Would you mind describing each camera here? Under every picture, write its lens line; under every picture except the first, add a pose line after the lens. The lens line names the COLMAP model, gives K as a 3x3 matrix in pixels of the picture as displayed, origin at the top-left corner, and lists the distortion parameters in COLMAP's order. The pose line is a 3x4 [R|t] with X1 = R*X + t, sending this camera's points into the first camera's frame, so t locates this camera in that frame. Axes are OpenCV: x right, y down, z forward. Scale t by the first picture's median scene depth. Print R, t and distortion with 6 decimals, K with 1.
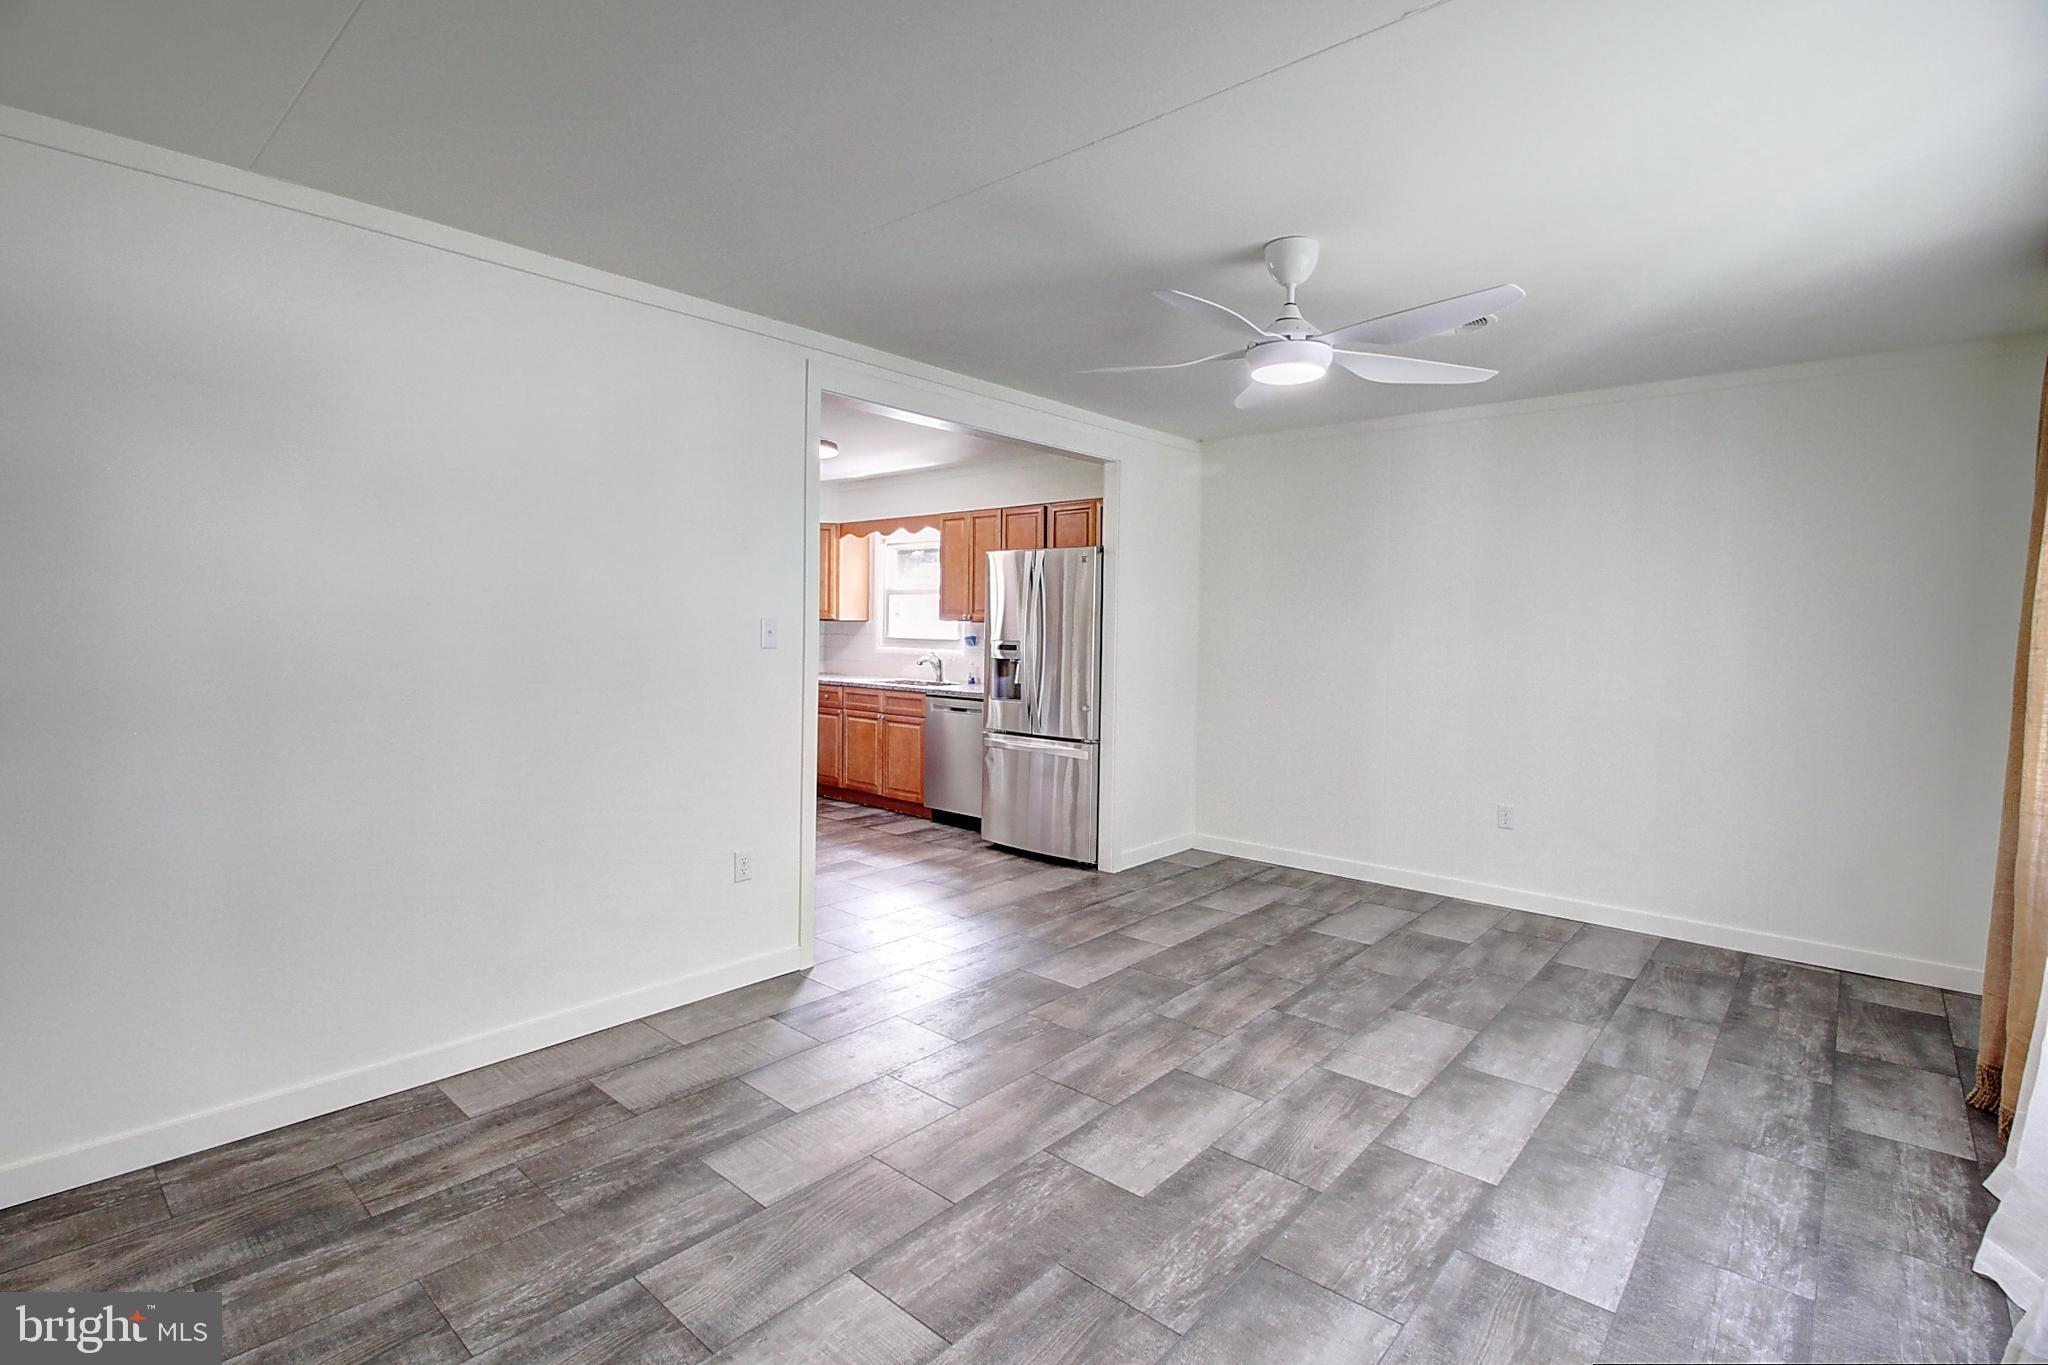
lens RADIAL K [[951.7, 0, 1030.0], [0, 951.7, 646.0], [0, 0, 1]] dist [-0.007138, -0.008951]
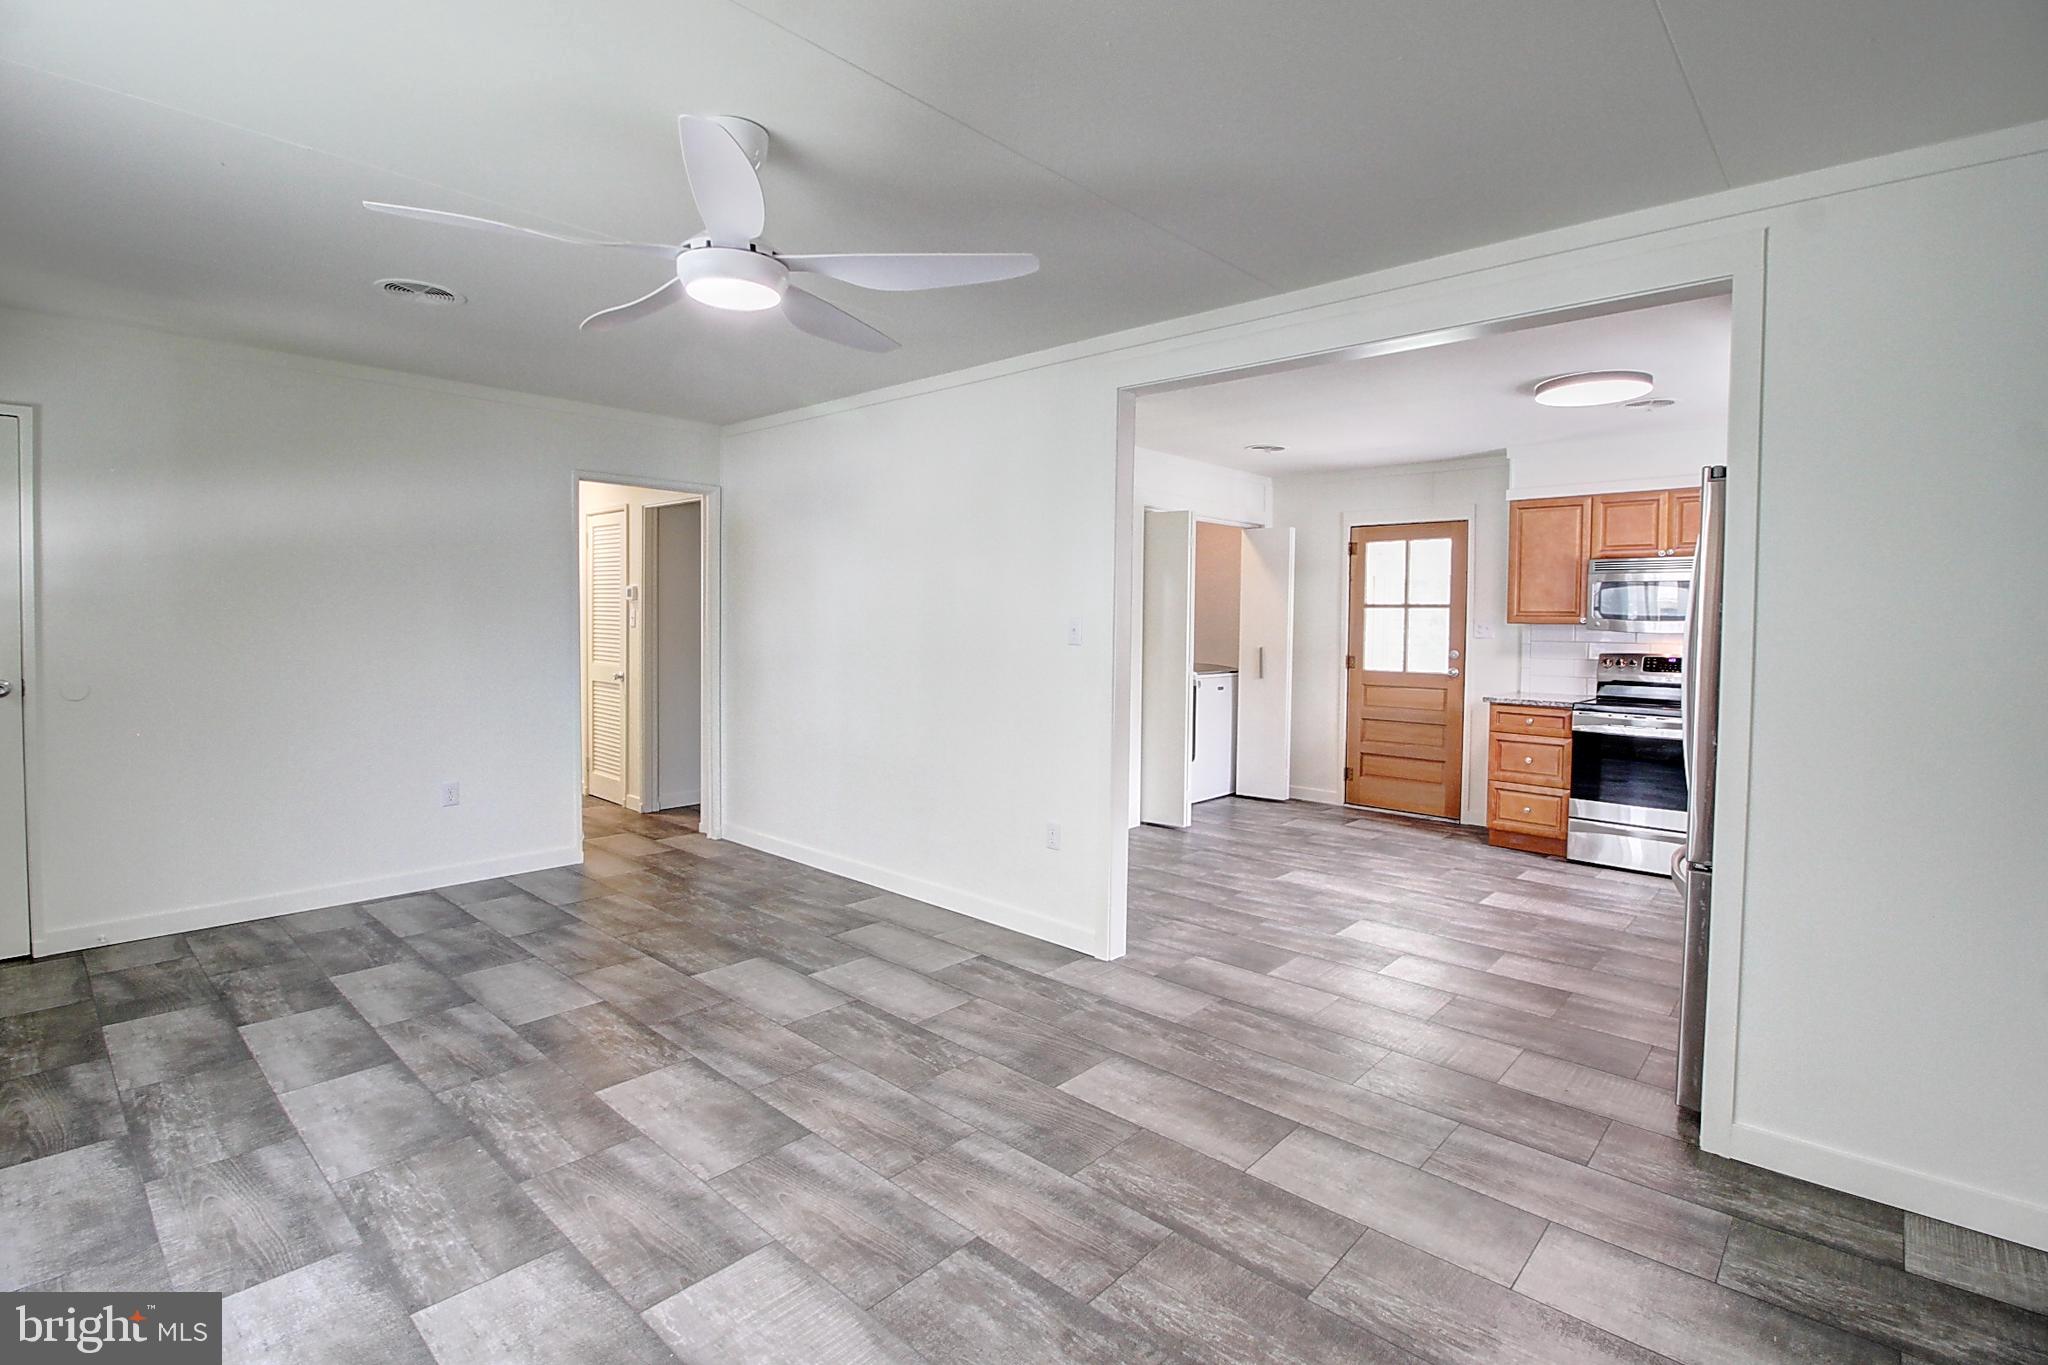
lens RADIAL K [[951.7, 0, 1053.3], [0, 951.7, 654.9], [0, 0, 1]] dist [-0.007138, -0.008951]
pose [[0.001009, 0.028196, -0.999602, 0.949038], [-0.036081, 0.998953, 0.028141, -0.018534], [0.999348, 0.036038, 0.002025, 1.138955]]
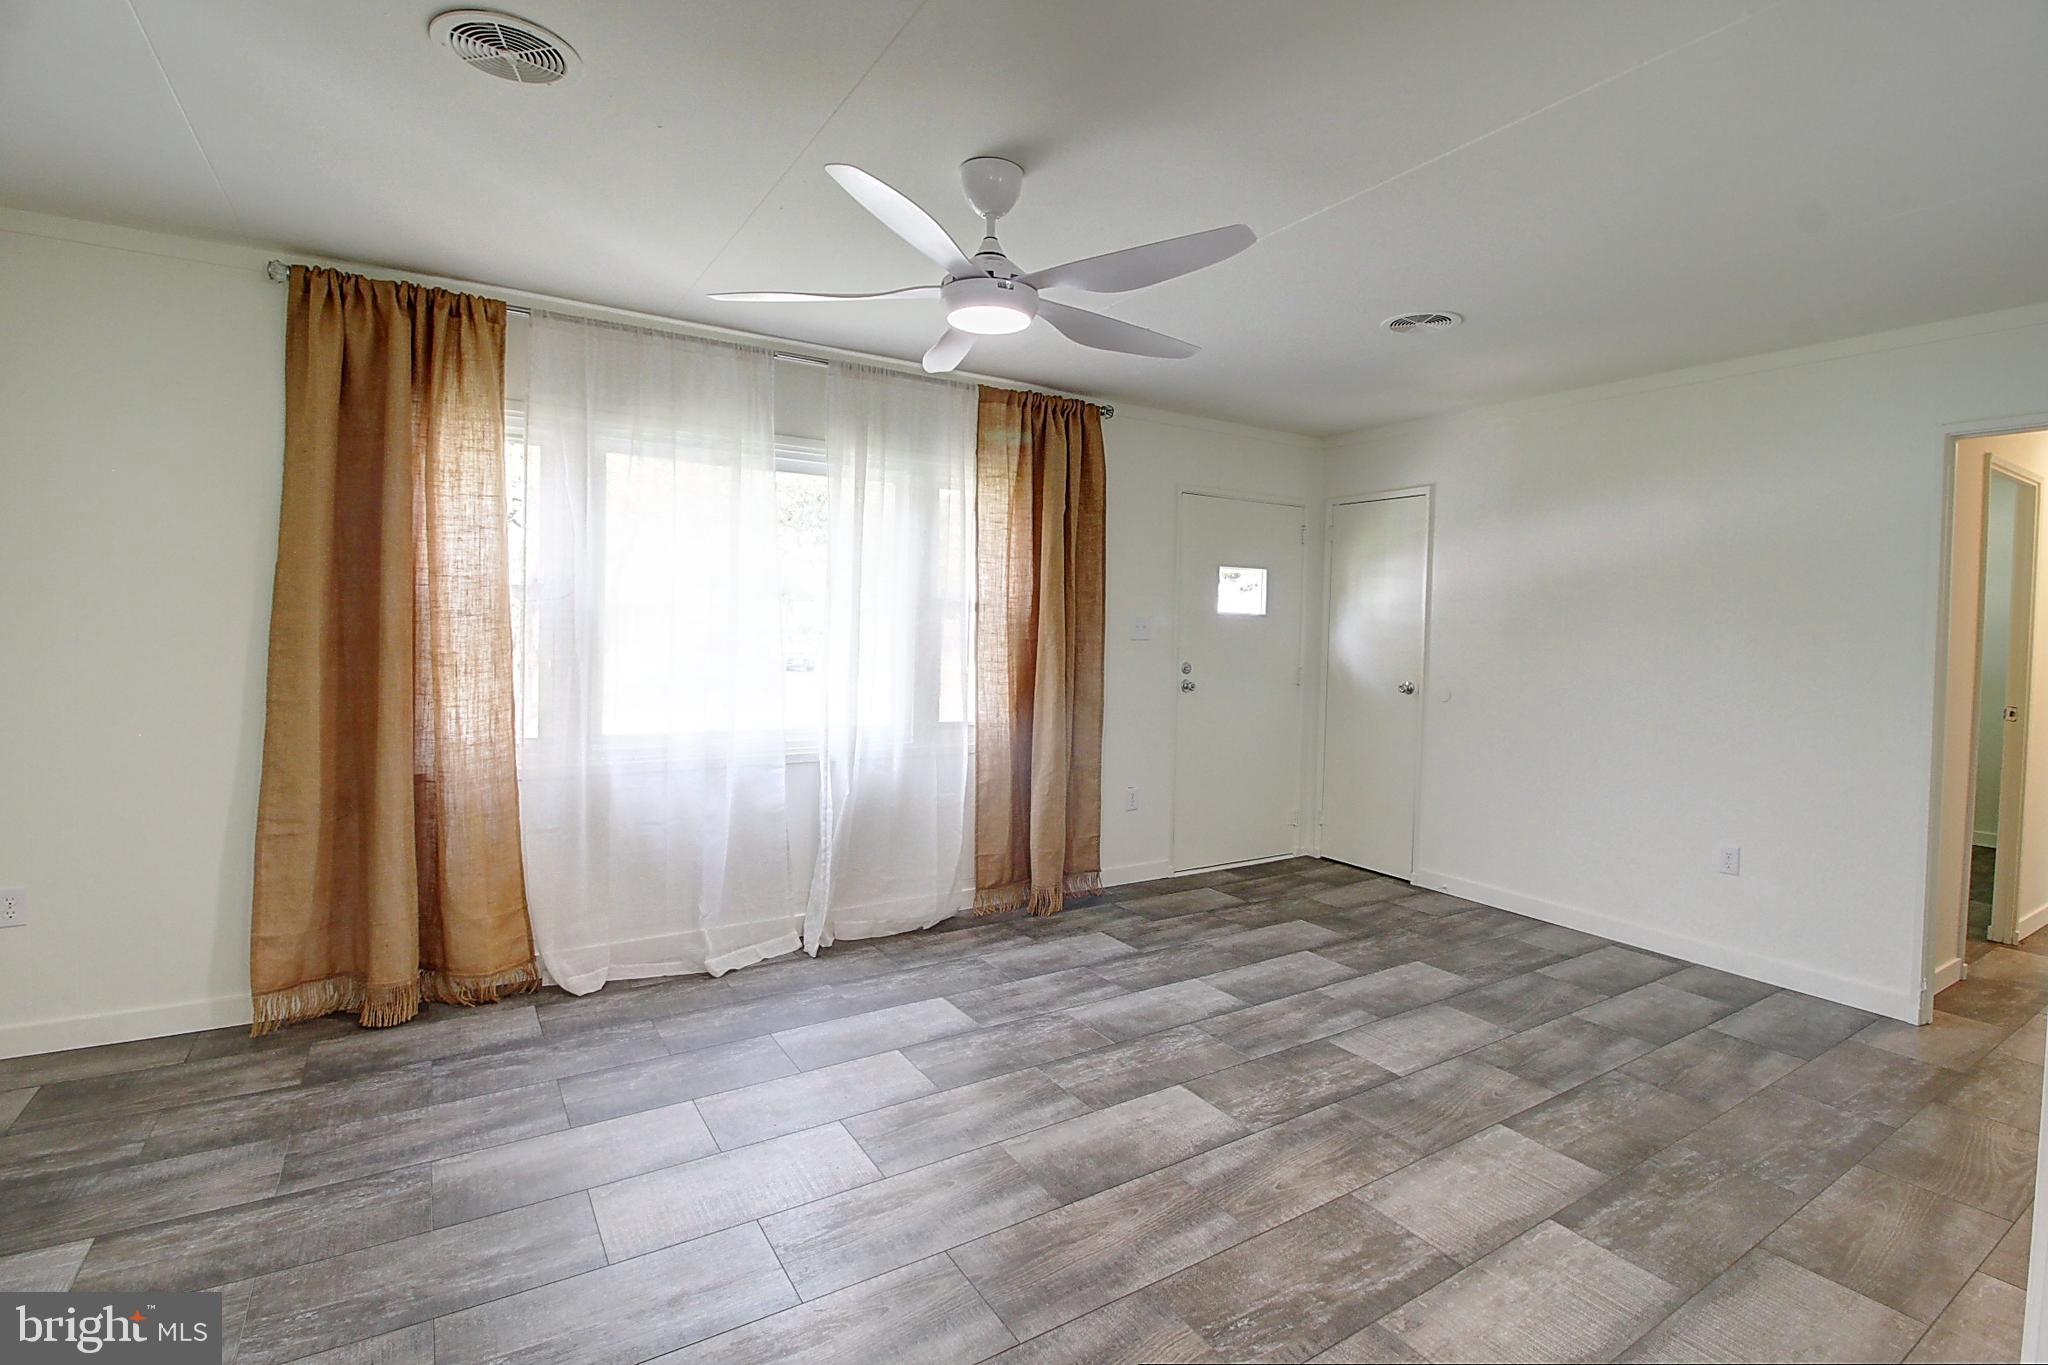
lens RADIAL K [[951.7, 0, 1033.5], [0, 951.7, 649.5], [0, 0, 1]] dist [-0.007138, -0.008951]
pose [[-0.960363, -0.044898, 0.275112, -0.011973], [-0.030764, 0.997986, 0.055481, -0.037699], [-0.277048, 0.044818, -0.959810, 1.625747]]
